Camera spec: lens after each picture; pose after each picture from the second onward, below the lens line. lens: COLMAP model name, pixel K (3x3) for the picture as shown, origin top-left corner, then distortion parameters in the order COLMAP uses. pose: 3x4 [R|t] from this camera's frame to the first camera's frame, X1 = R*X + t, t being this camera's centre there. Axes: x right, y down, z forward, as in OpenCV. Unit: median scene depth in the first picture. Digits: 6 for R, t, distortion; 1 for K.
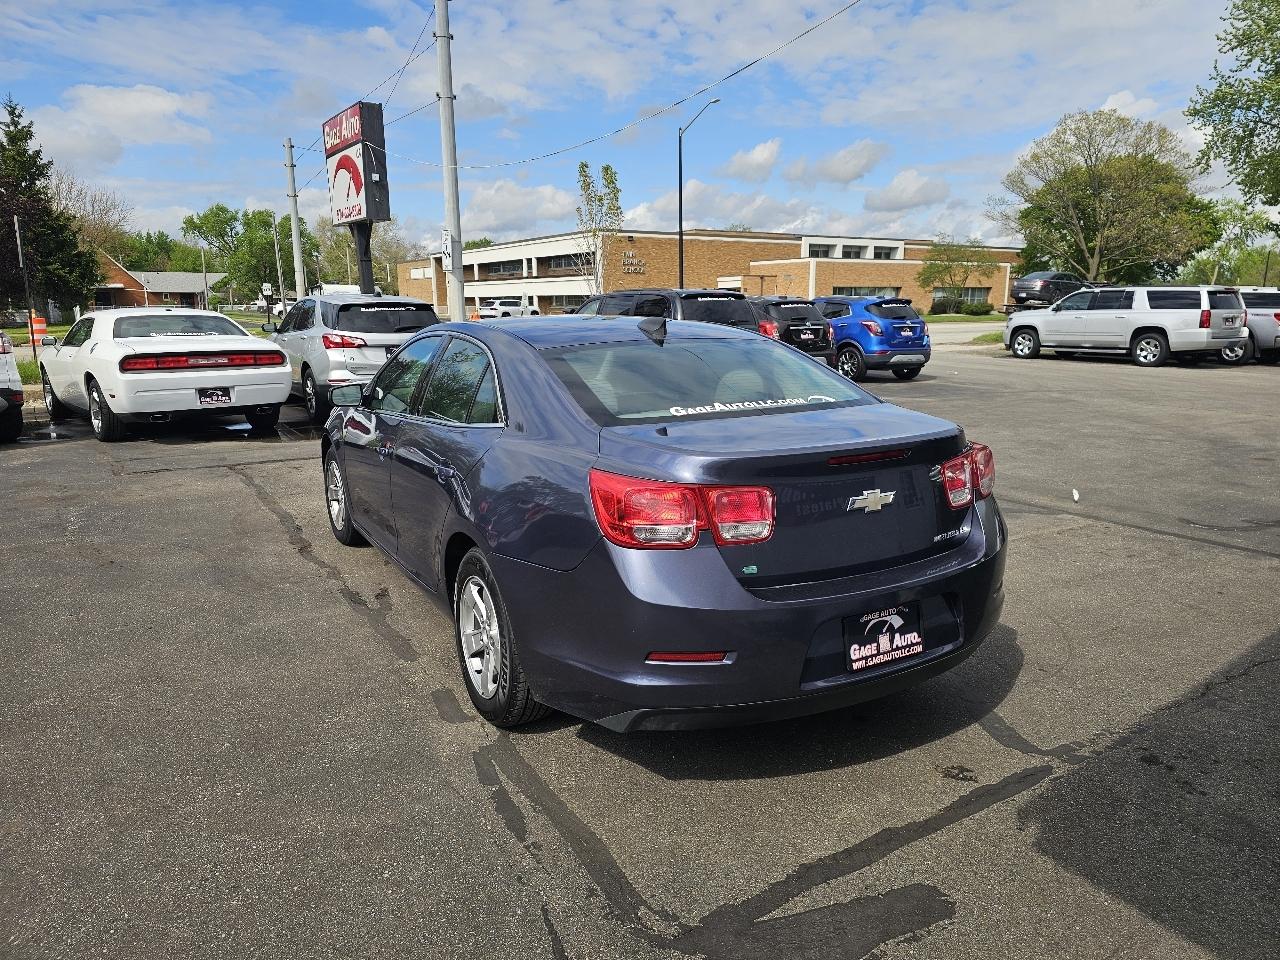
lens RADIAL K [[849.8, 0, 648.2], [0, 849.8, 474.3], [0, 0, 1]] dist [0.053127, -0.040546]
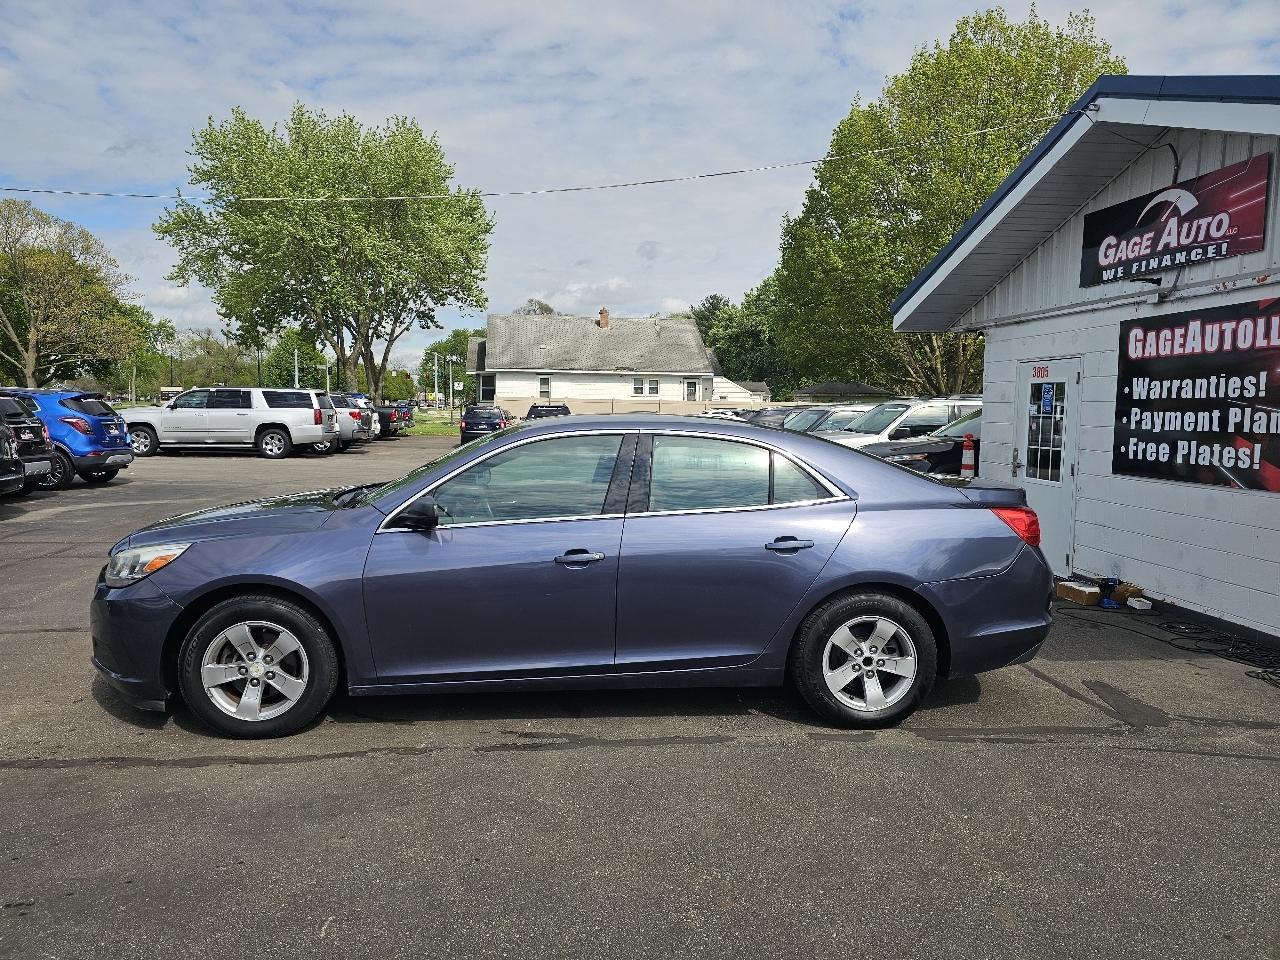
lens RADIAL K [[858.9, 0, 625.9], [0, 858.9, 483.2], [0, 0, 1]] dist [0.024397, -0.003776]
pose [[0.437225, -0.071213, 0.896528, -0.277564], [0.161333, 0.986900, -0.000288, -0.024850], [-0.884763, 0.144765, 0.442987, 0.133850]]
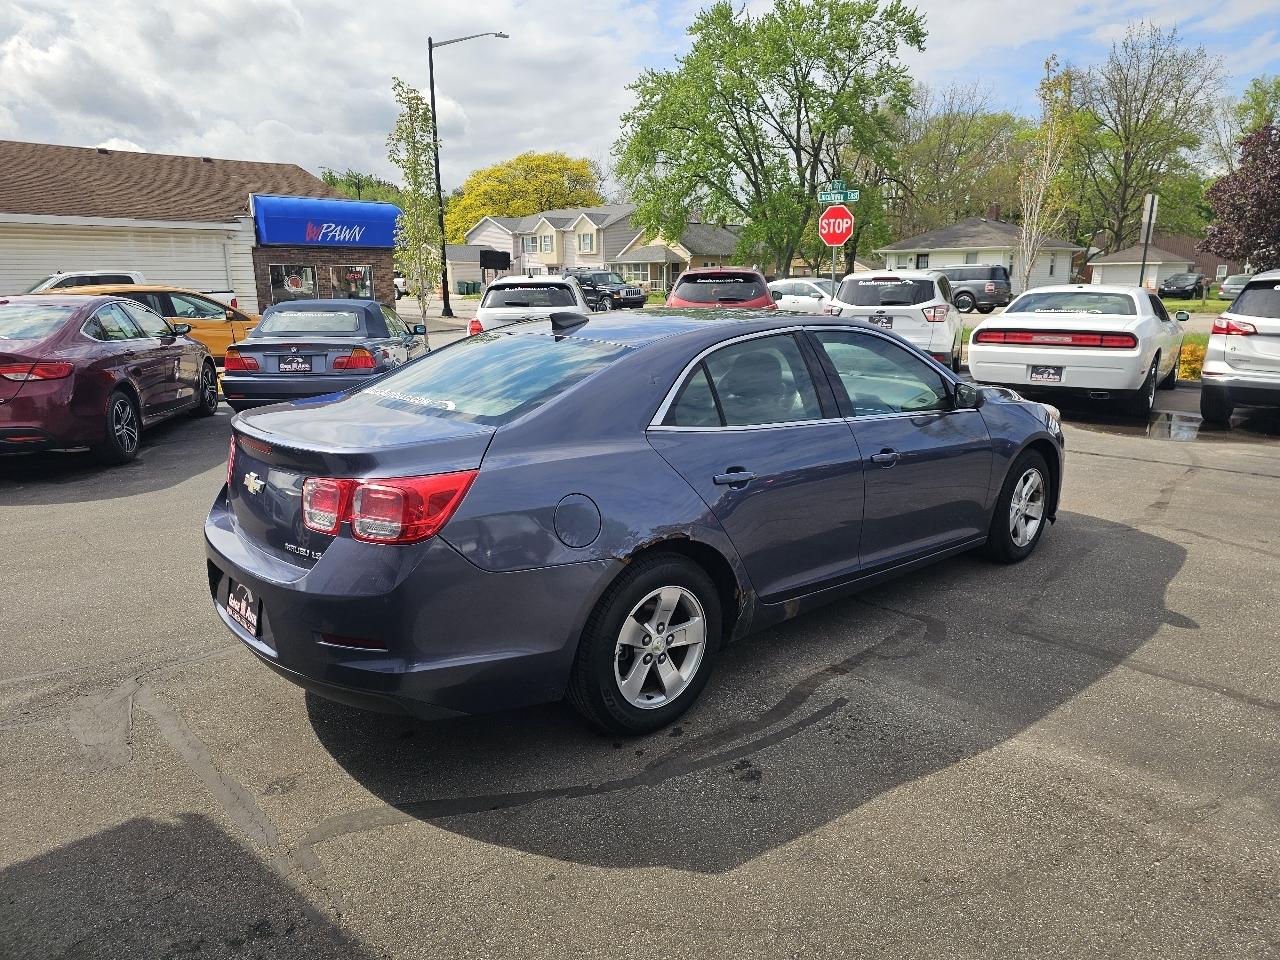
lens RADIAL K [[849.5, 0, 655.8], [0, 849.5, 478.6], [0, 0, 1]] dist [0.070182, -0.071375]
pose [[0.213591, 0.225752, -0.950481, 0.220798], [-0.187607, 0.964303, 0.186876, -0.043197], [0.958740, 0.138402, 0.248319, 0.187839]]
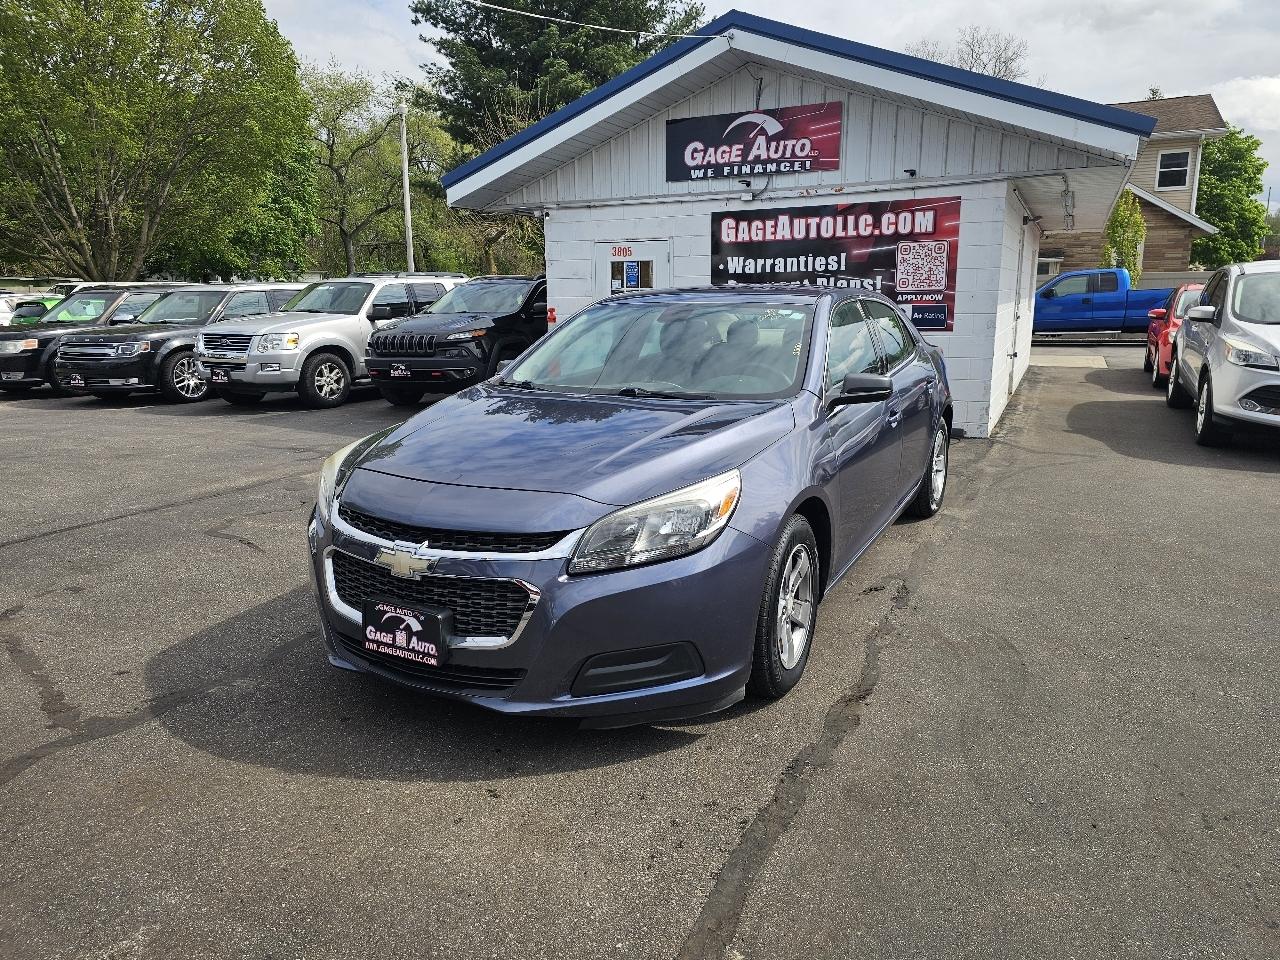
lens RADIAL K [[842.6, 0, 640.0], [0, 842.6, 480.0], [0, 0, 1]] dist [0.068674, -0.066859]
pose [[-0.513740, -0.178665, 0.839136, -0.250600], [0.179266, 0.934132, 0.308643, -0.079528], [-0.839008, 0.308991, -0.447873, 0.429525]]
